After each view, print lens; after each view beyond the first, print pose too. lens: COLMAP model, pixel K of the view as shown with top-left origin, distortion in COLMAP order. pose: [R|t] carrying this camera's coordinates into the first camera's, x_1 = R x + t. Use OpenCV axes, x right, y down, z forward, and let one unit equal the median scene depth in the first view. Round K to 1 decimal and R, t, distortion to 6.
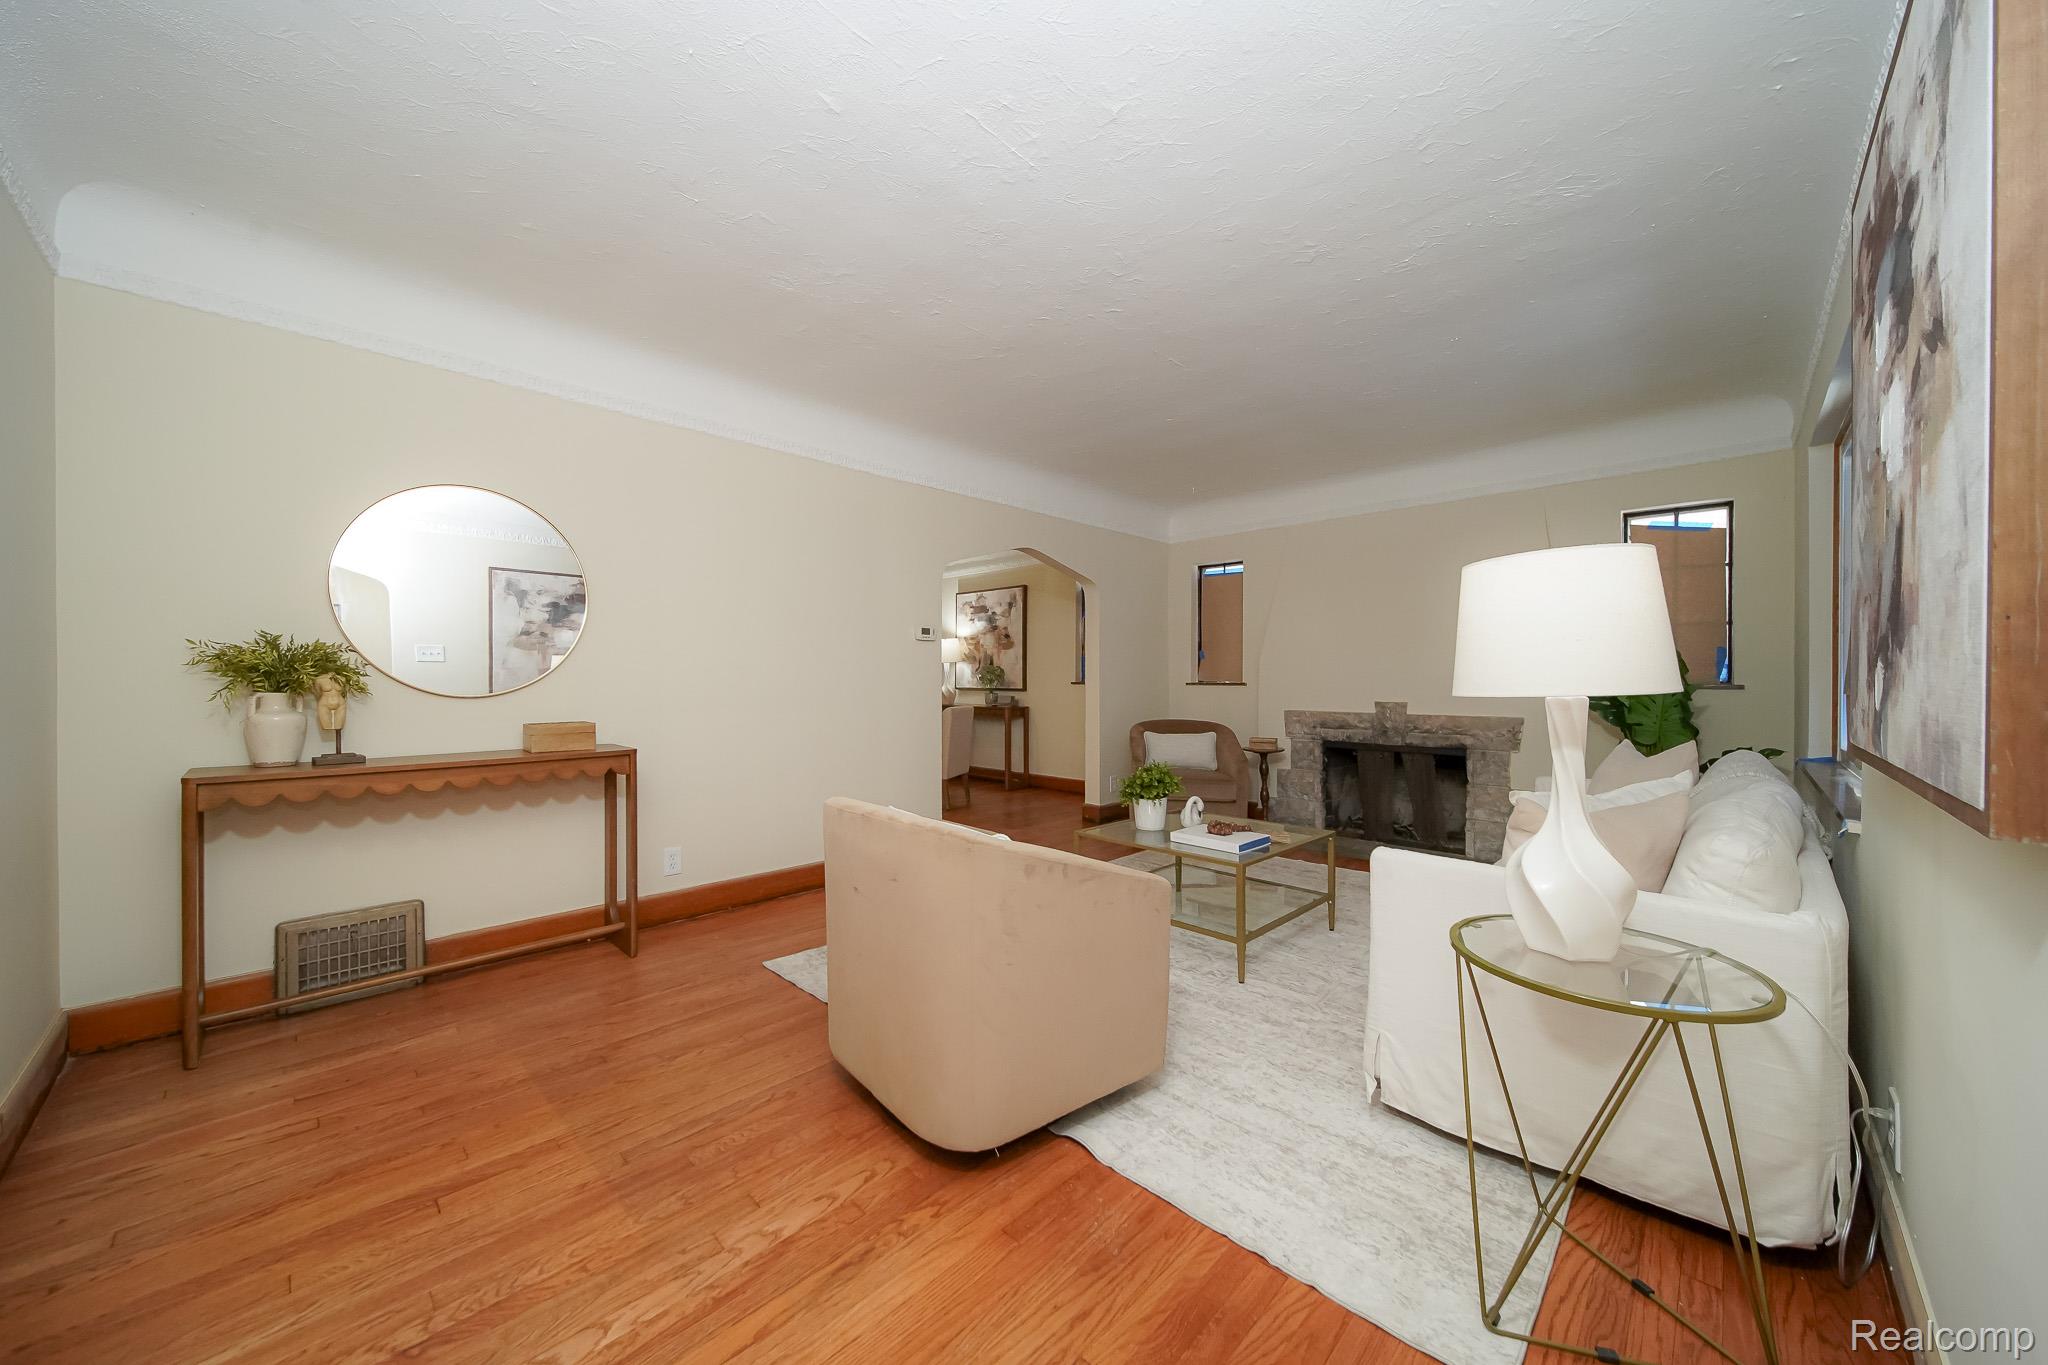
lens RADIAL K [[726.1, 0, 1022.7], [0, 726.1, 684.3], [0, 0, 1]] dist [0.001859, -0.001224]
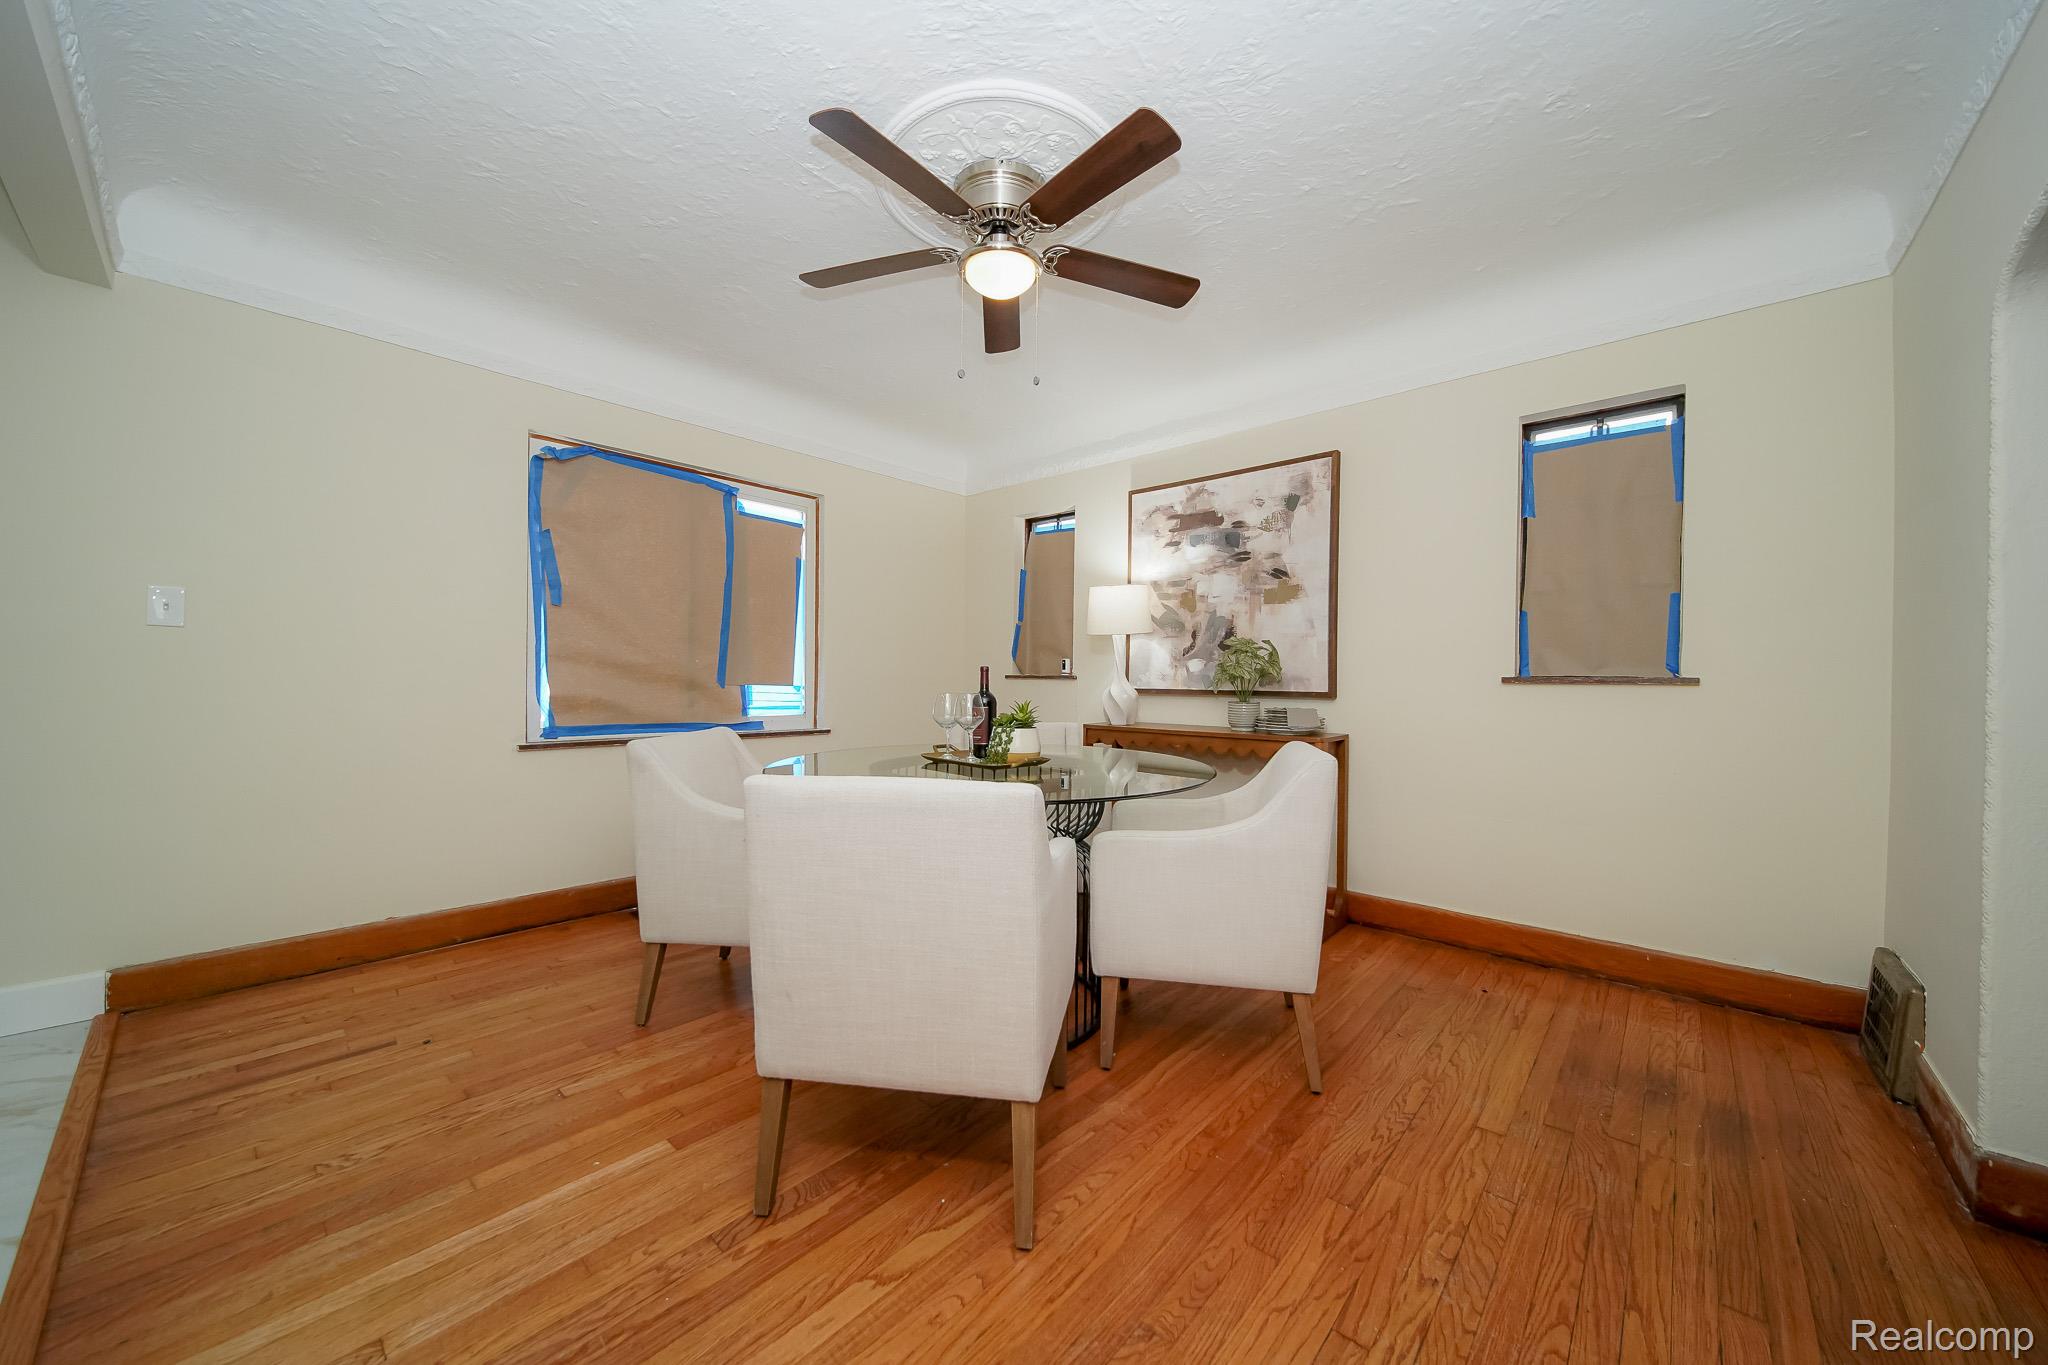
lens RADIAL K [[726.1, 0, 1012.4], [0, 726.1, 682.6], [0, 0, 1]] dist [0.001859, -0.001224]
pose [[0.999341, 0.004359, 0.036047, -0.399954], [-0.004488, 0.999984, 0.003498, -0.001085], [-0.036032, -0.003658, 0.999344, 1.124872]]
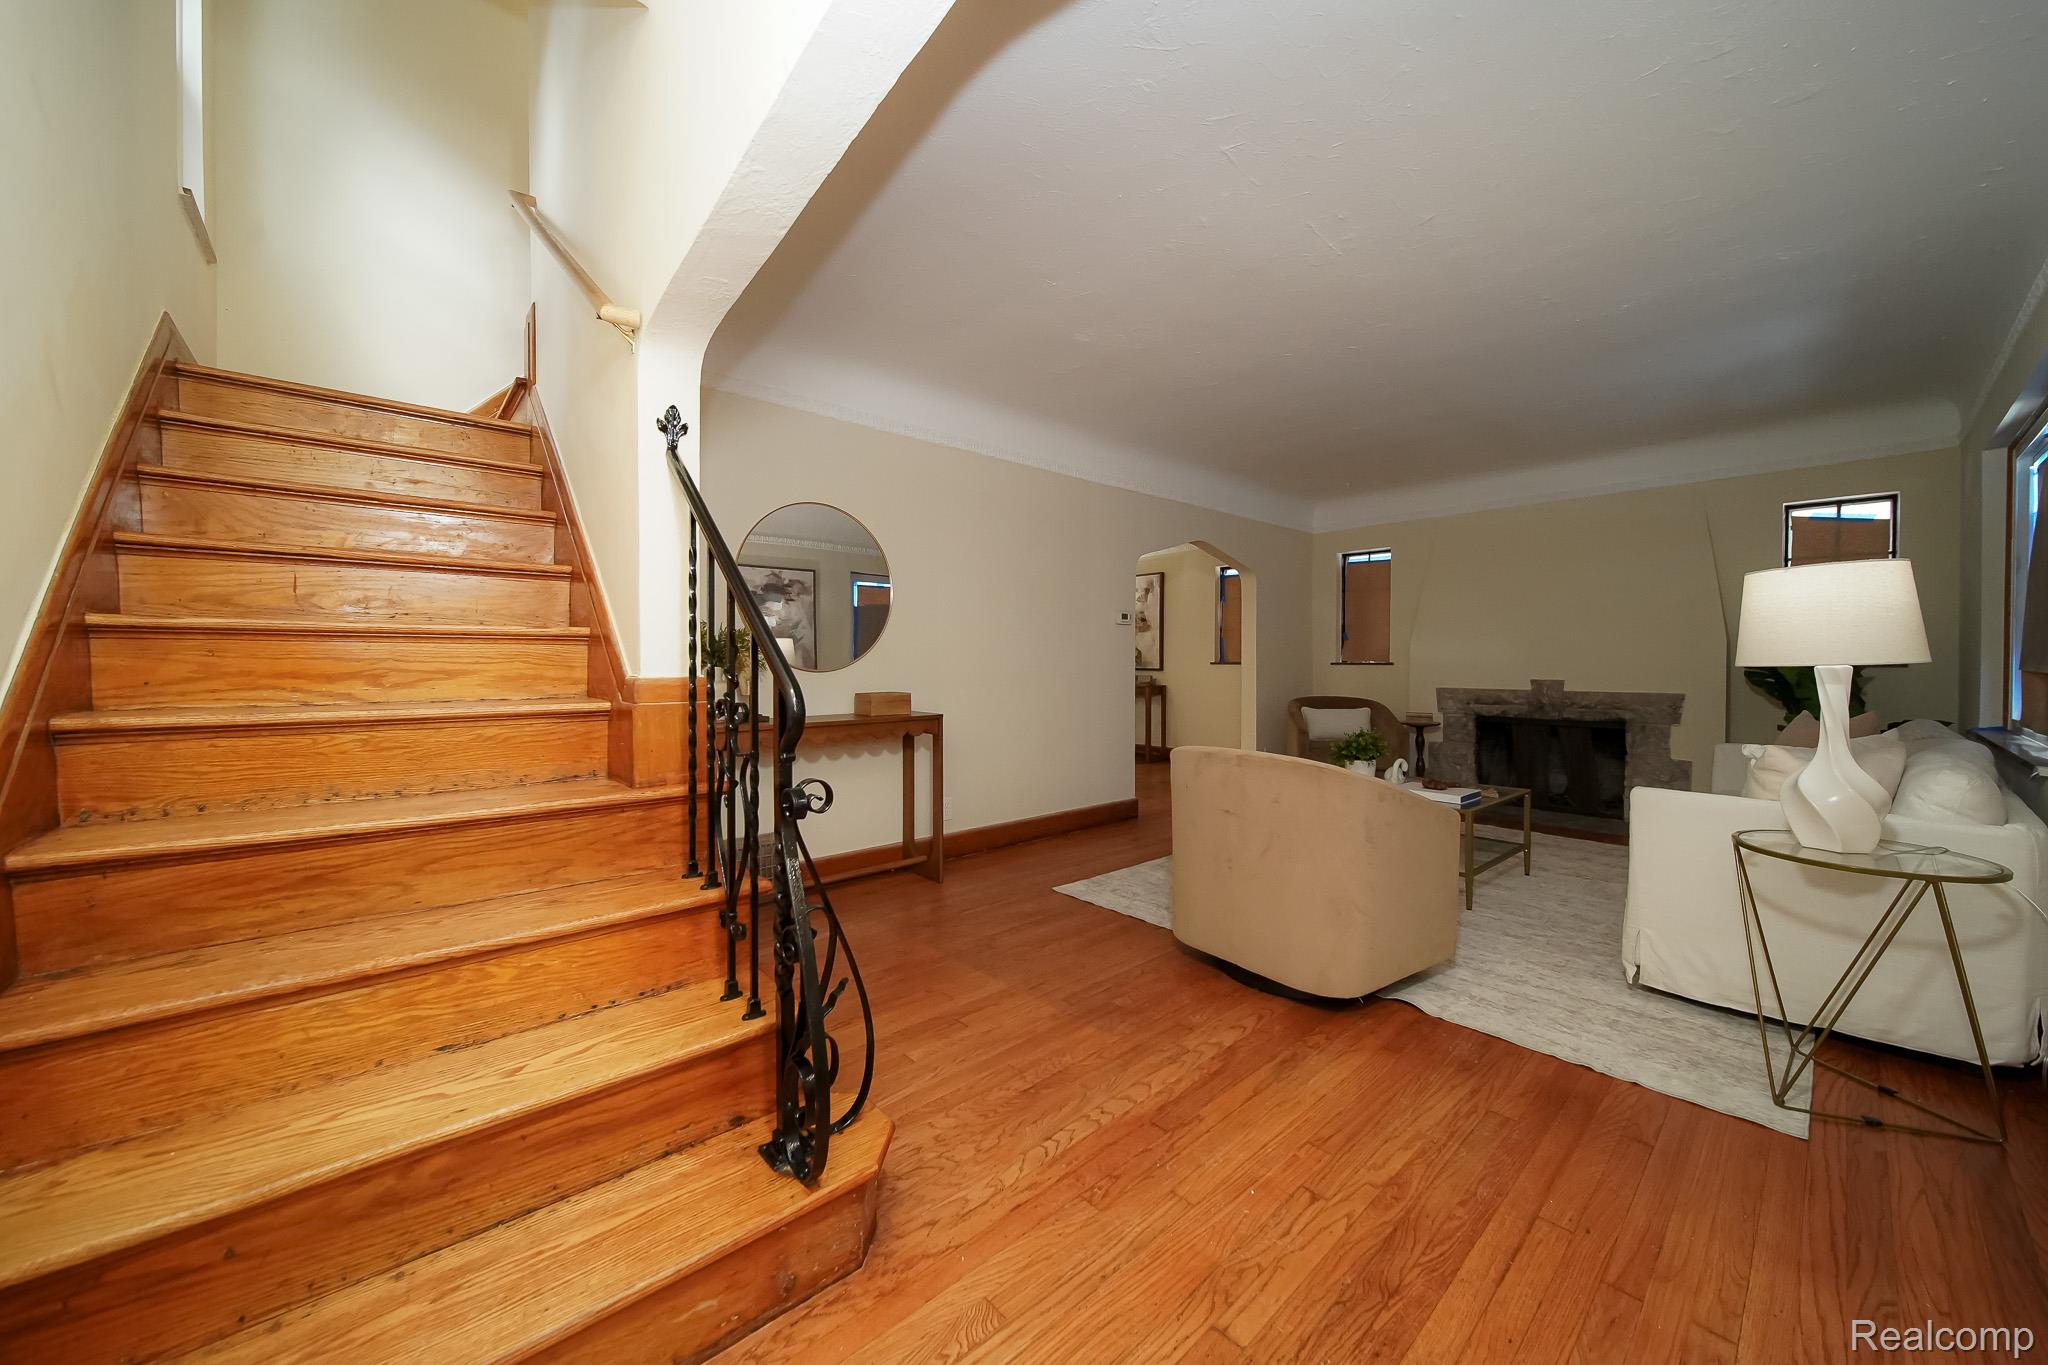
lens RADIAL K [[726.1, 0, 1025.9], [0, 726.1, 671.6], [0, 0, 1]] dist [0.001859, -0.001224]
pose [[0.997605, 0.001757, -0.069141, -0.241762], [-0.001283, 0.999975, 0.006900, 0.006724], [0.069151, -0.006794, 0.997583, -0.171618]]
